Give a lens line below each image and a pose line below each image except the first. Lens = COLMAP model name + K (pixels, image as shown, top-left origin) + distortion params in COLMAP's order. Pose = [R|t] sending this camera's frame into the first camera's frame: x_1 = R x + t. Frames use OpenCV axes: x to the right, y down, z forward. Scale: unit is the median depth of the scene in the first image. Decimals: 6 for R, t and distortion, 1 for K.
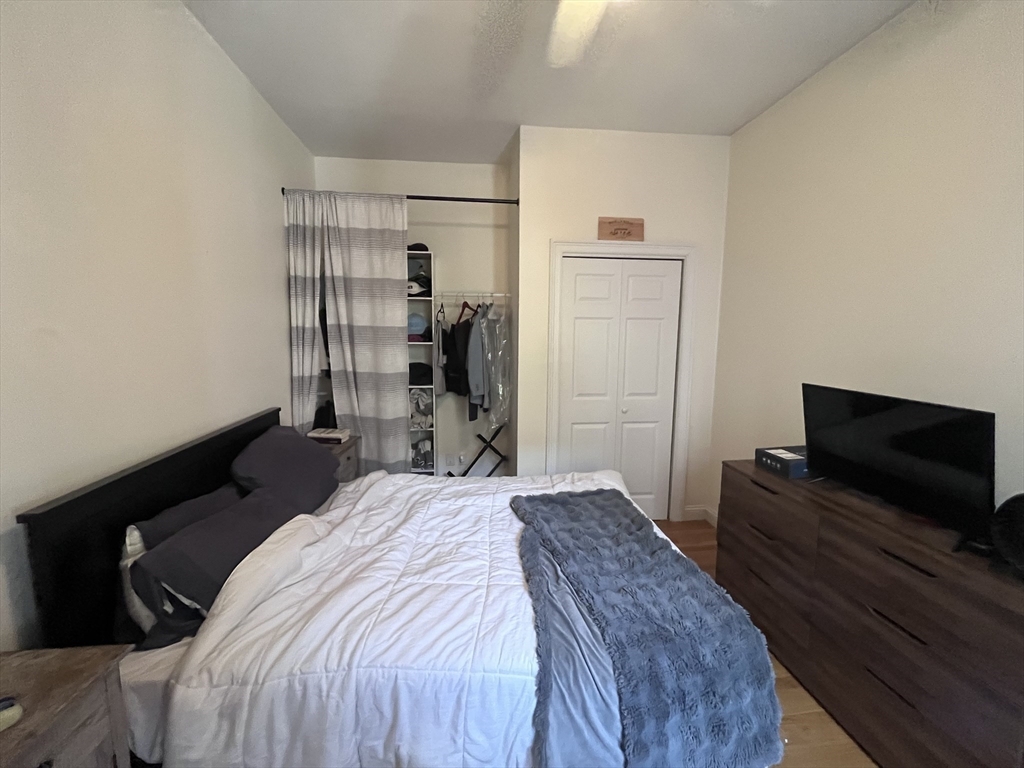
lens RADIAL K [[414.9, 0, 510.4], [0, 414.9, 383.3], [0, 0, 1]] dist [-0.002747, -0.000460]
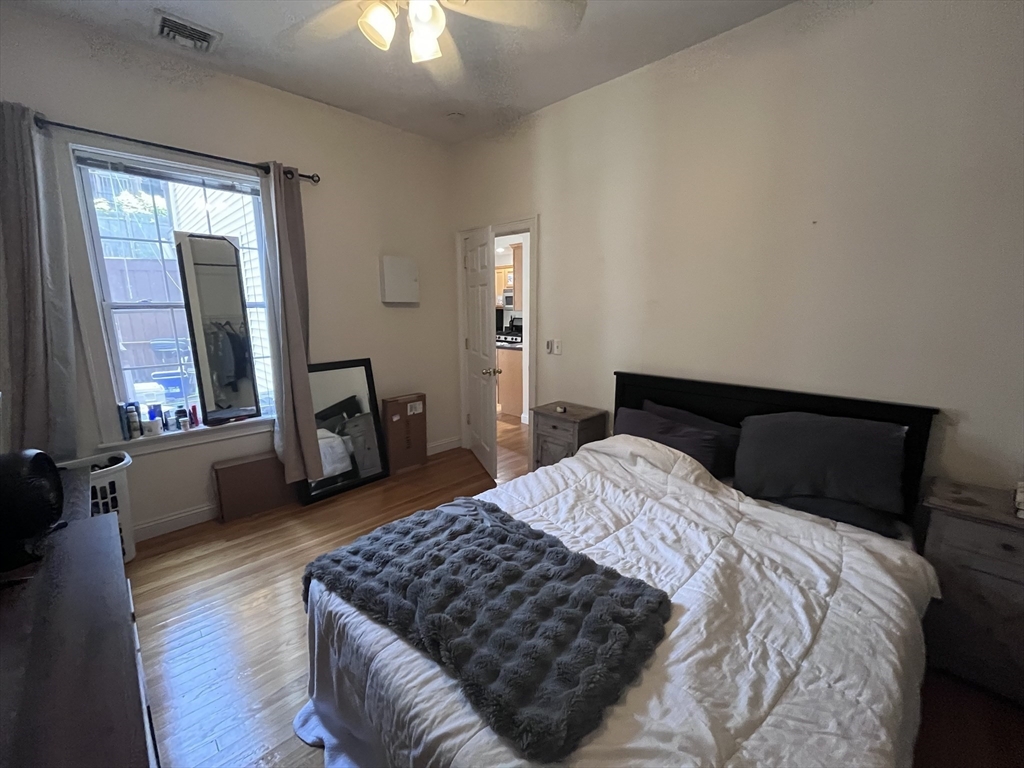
lens RADIAL K [[414.9, 0, 510.4], [0, 414.9, 383.3], [0, 0, 1]] dist [-0.002747, -0.000460]
pose [[-0.774028, 0.111383, -0.623277, 0.381710], [-0.079535, 0.959502, 0.270240, -0.103167], [0.628136, 0.258746, -0.733823, 0.942125]]
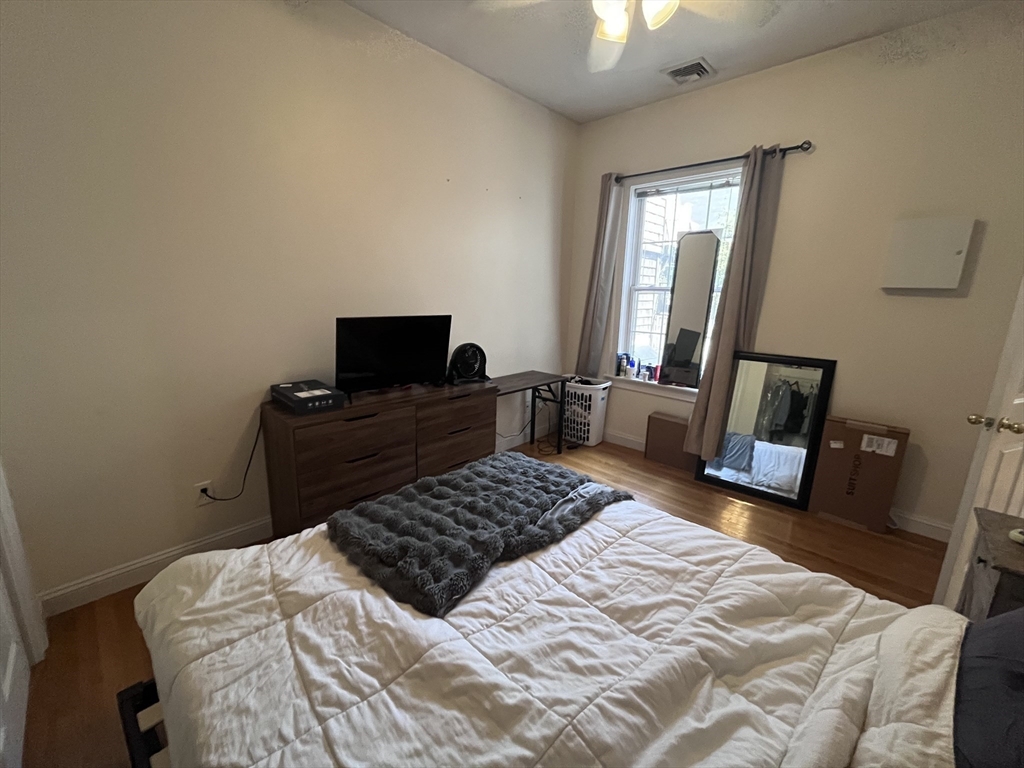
lens RADIAL K [[414.9, 0, 510.4], [0, 414.9, 383.3], [0, 0, 1]] dist [-0.002747, -0.000460]
pose [[-0.650209, -0.188011, 0.736125, -0.286054], [0.062037, 0.952524, 0.298077, -0.090019], [-0.757218, 0.239479, -0.607676, 0.916655]]
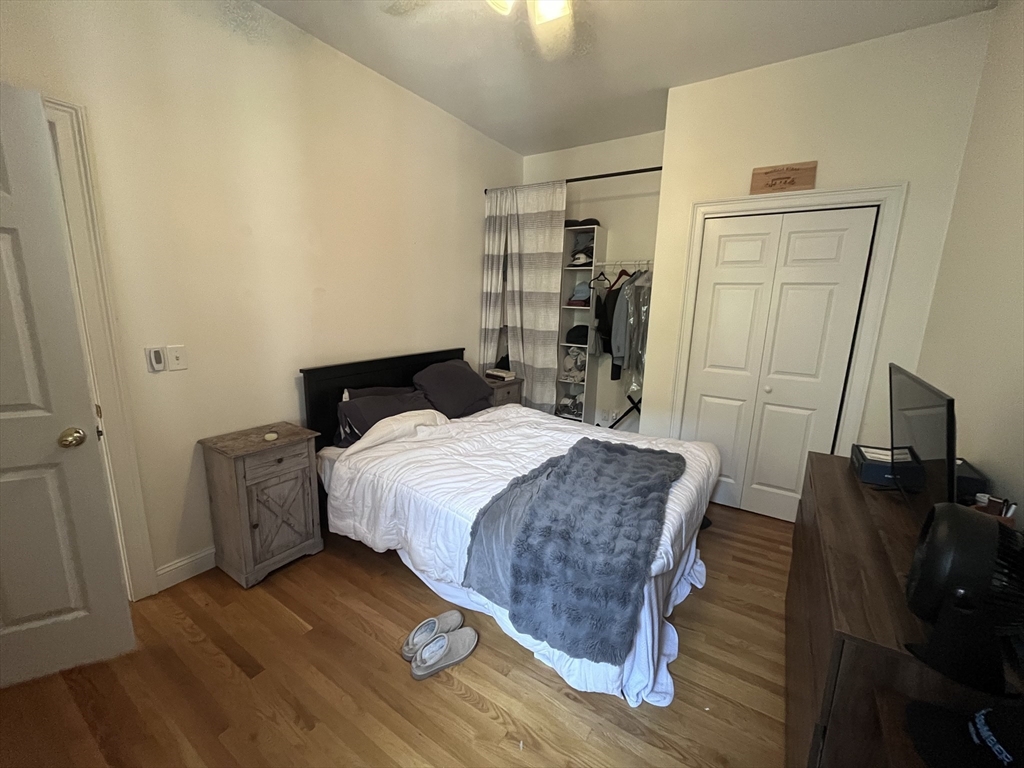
lens RADIAL K [[414.9, 0, 510.4], [0, 414.9, 383.3], [0, 0, 1]] dist [-0.002747, -0.000460]
pose [[0.777117, 0.136179, -0.614447, 0.425426], [-0.096904, 0.990558, 0.096976, 0.021770], [0.621852, -0.015819, 0.782975, -0.031931]]
